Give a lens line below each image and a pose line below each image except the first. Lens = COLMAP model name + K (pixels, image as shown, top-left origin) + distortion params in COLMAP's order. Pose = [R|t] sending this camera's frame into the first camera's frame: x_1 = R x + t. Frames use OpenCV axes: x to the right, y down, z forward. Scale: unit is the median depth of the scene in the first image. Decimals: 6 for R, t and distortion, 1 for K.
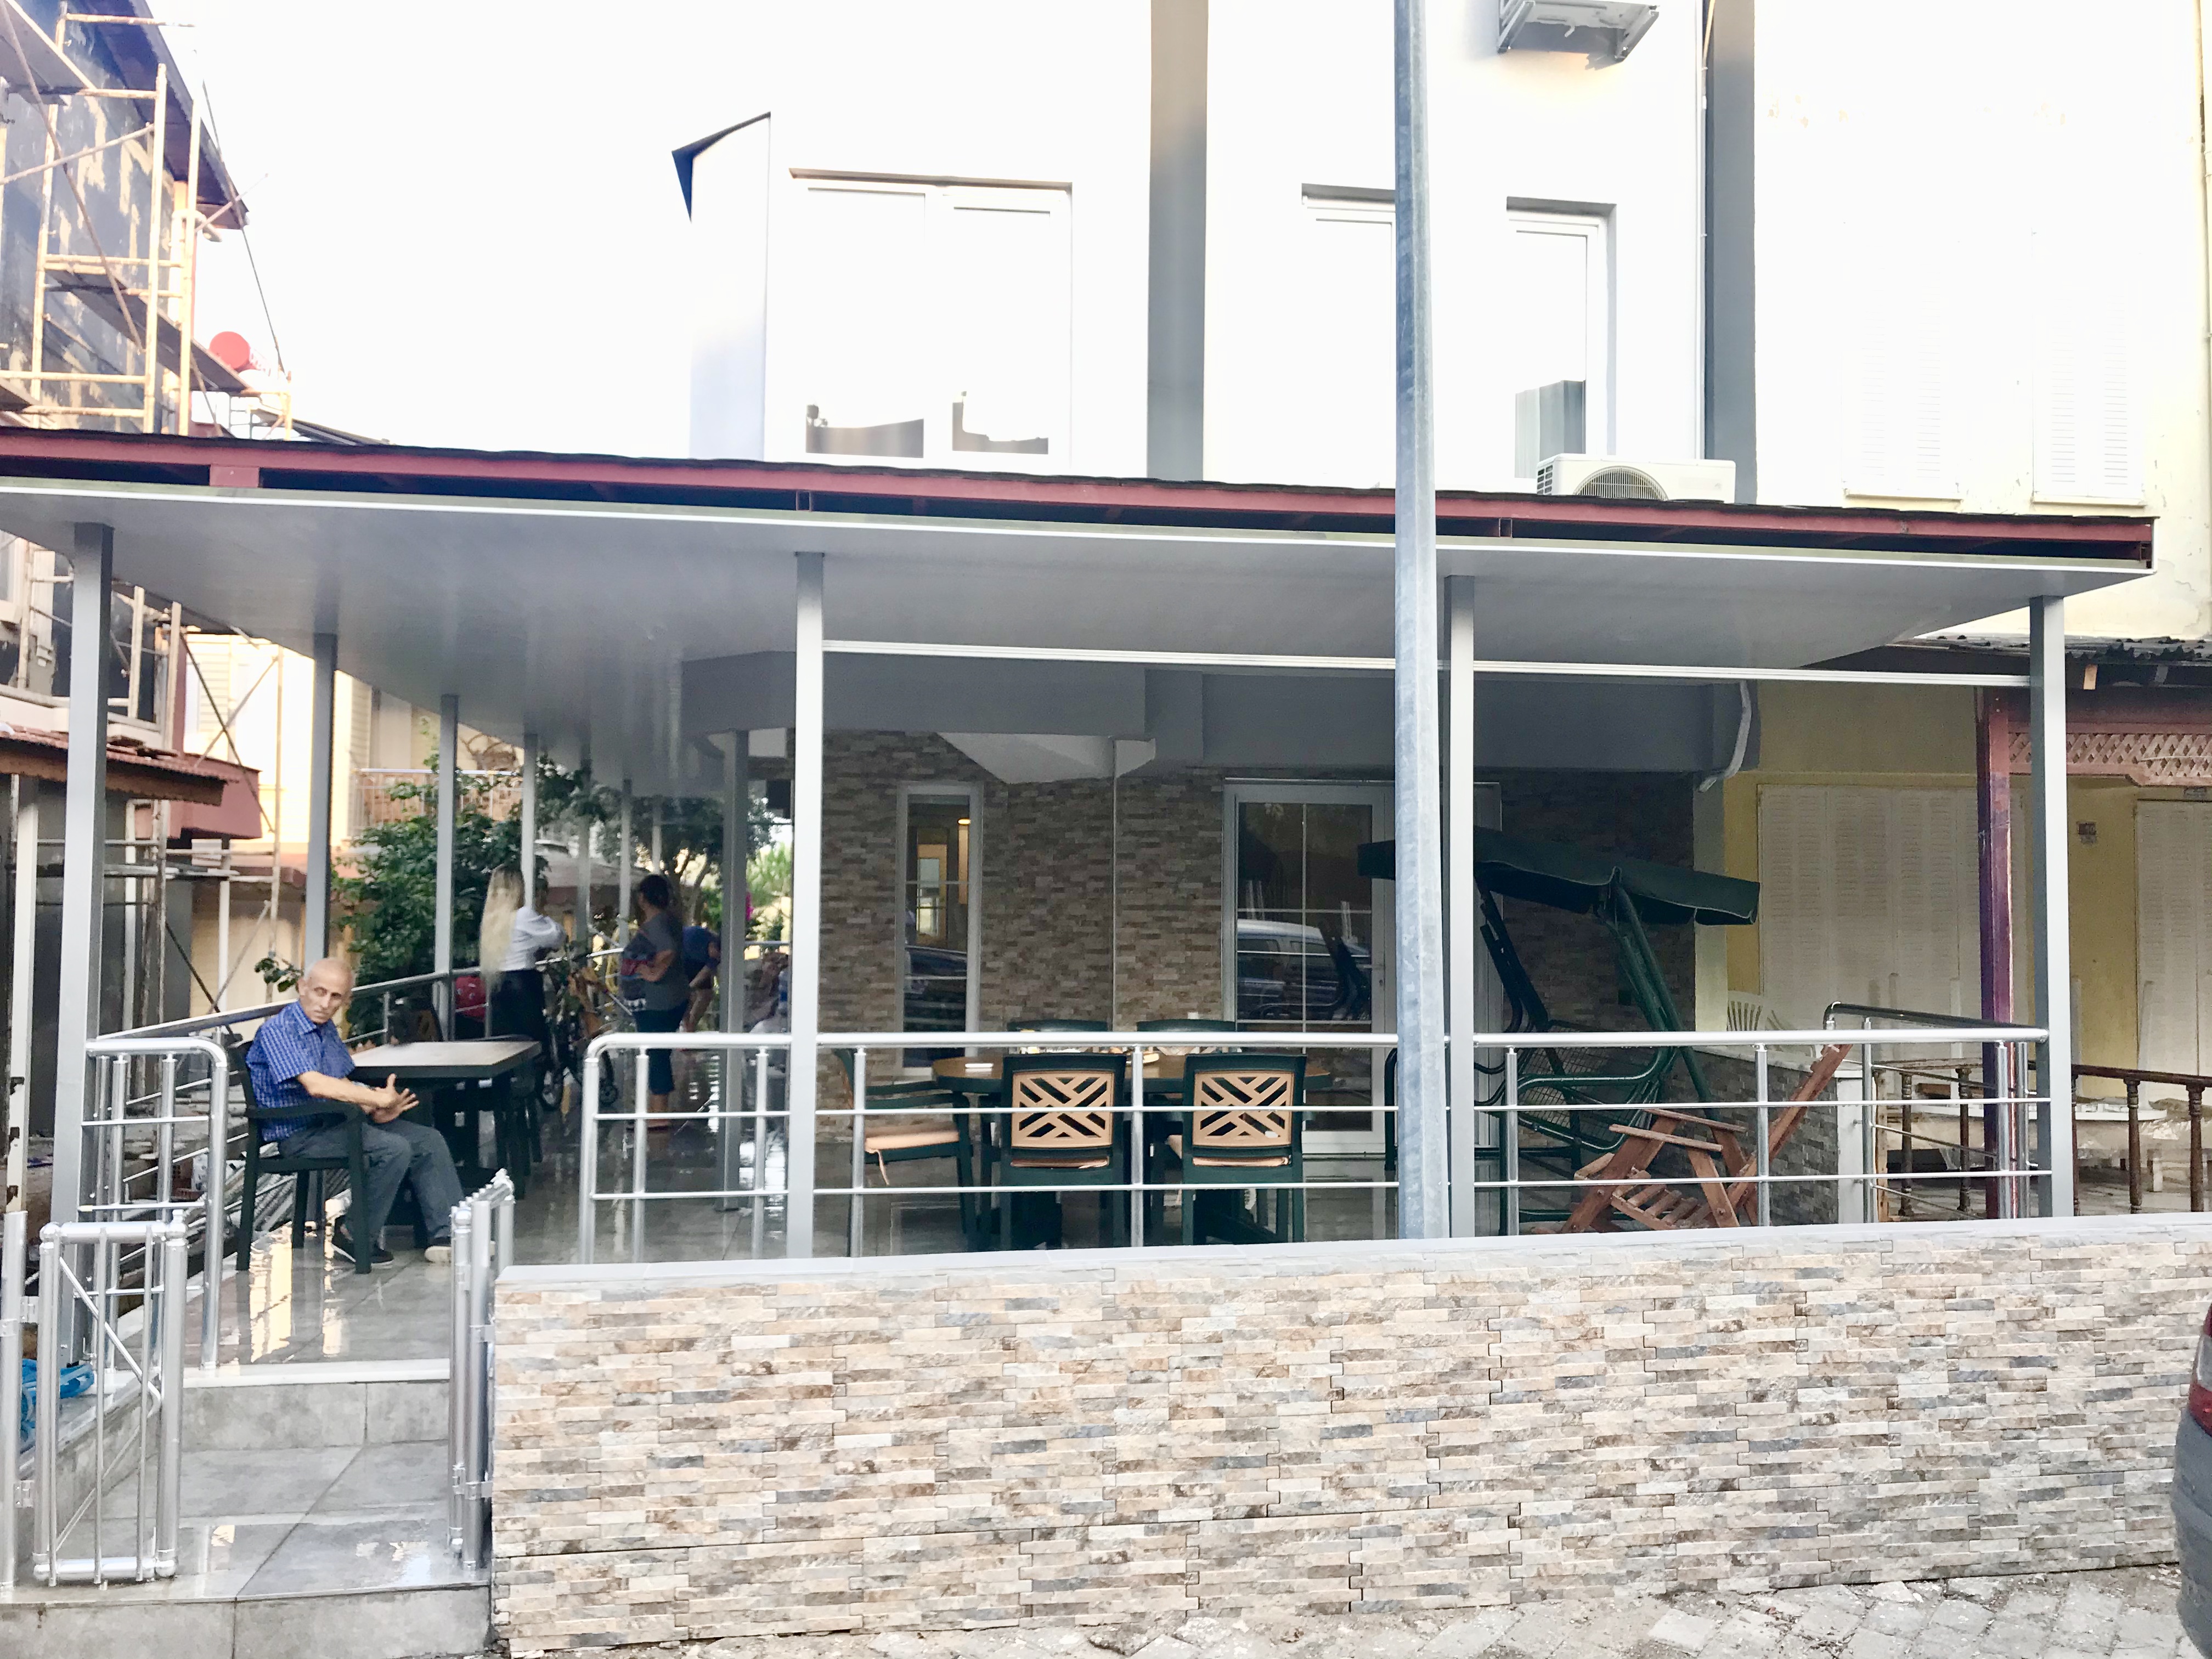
lens RADIAL K [[1805.8, 0, 1107.4], [0, 1805.8, 827.7], [0, 0, 1]] dist [0.041970, -0.059759]
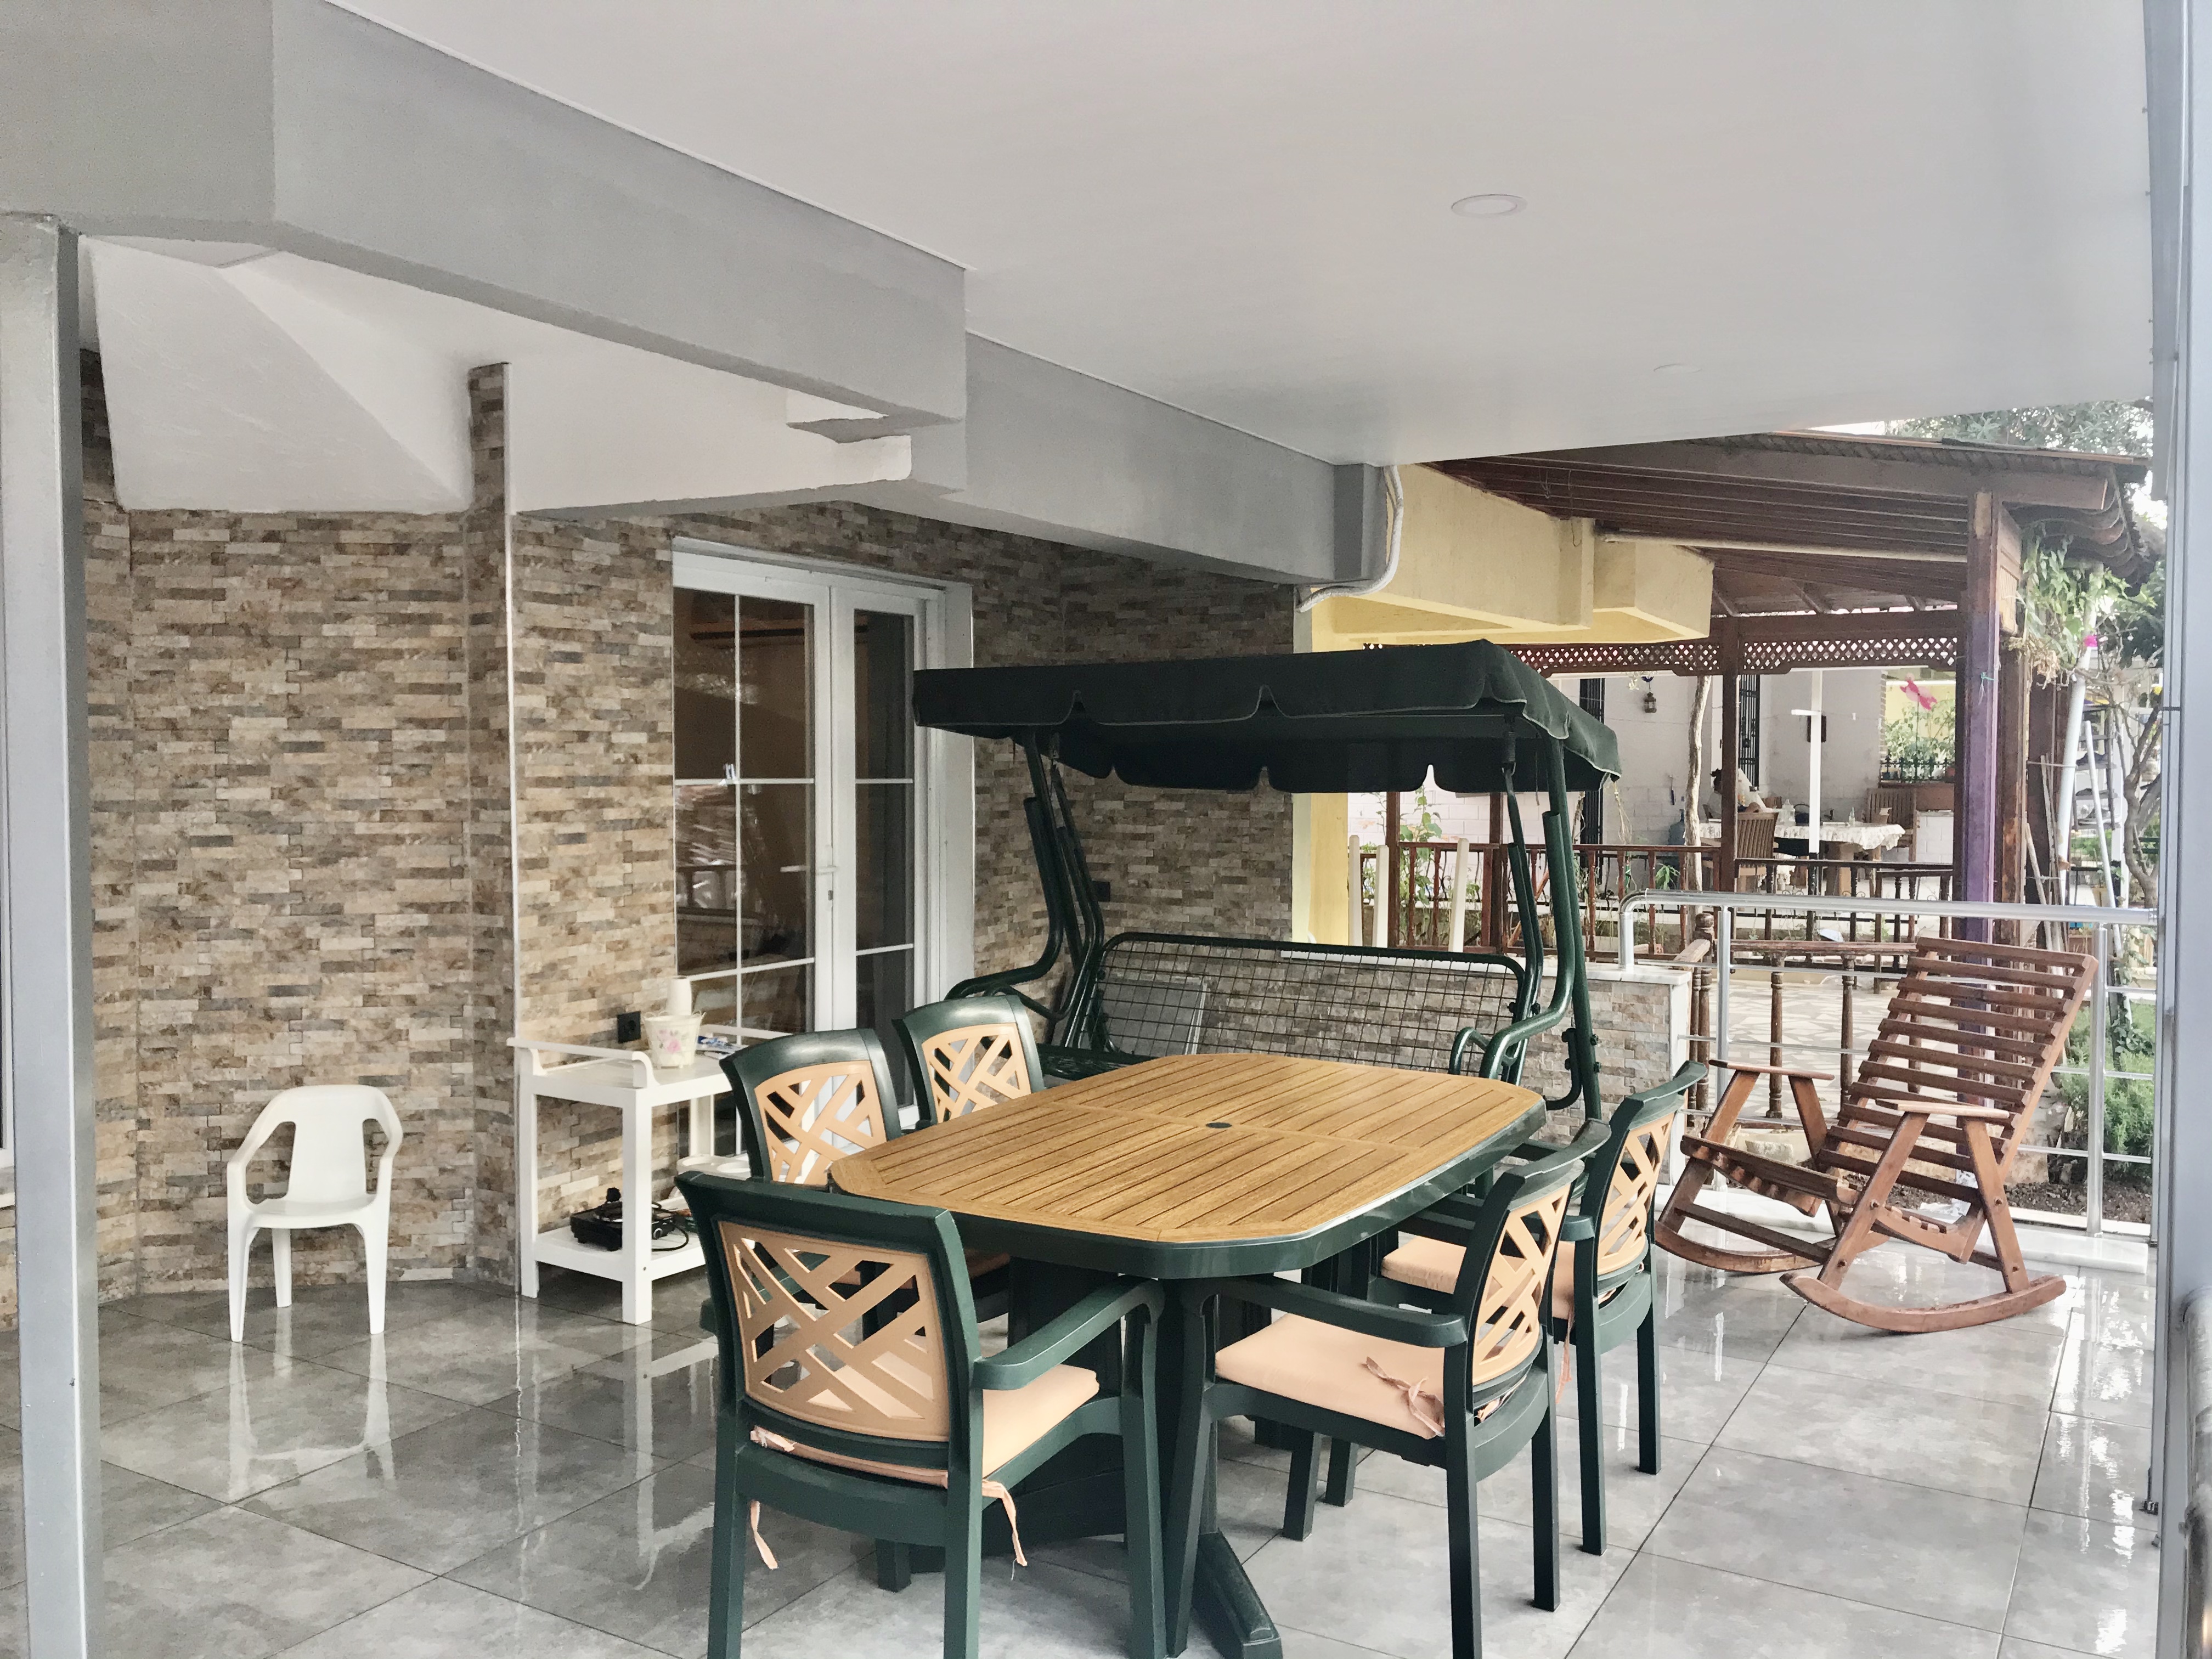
lens RADIAL K [[1805.8, 0, 1106.5], [0, 1805.8, 830.5], [0, 0, 1]] dist [0.041970, -0.059759]
pose [[0.615449, -0.040844, 0.787118, -0.283633], [-0.028751, 0.996828, 0.074206, 0.015906], [-0.787652, -0.068301, 0.612322, 0.570521]]
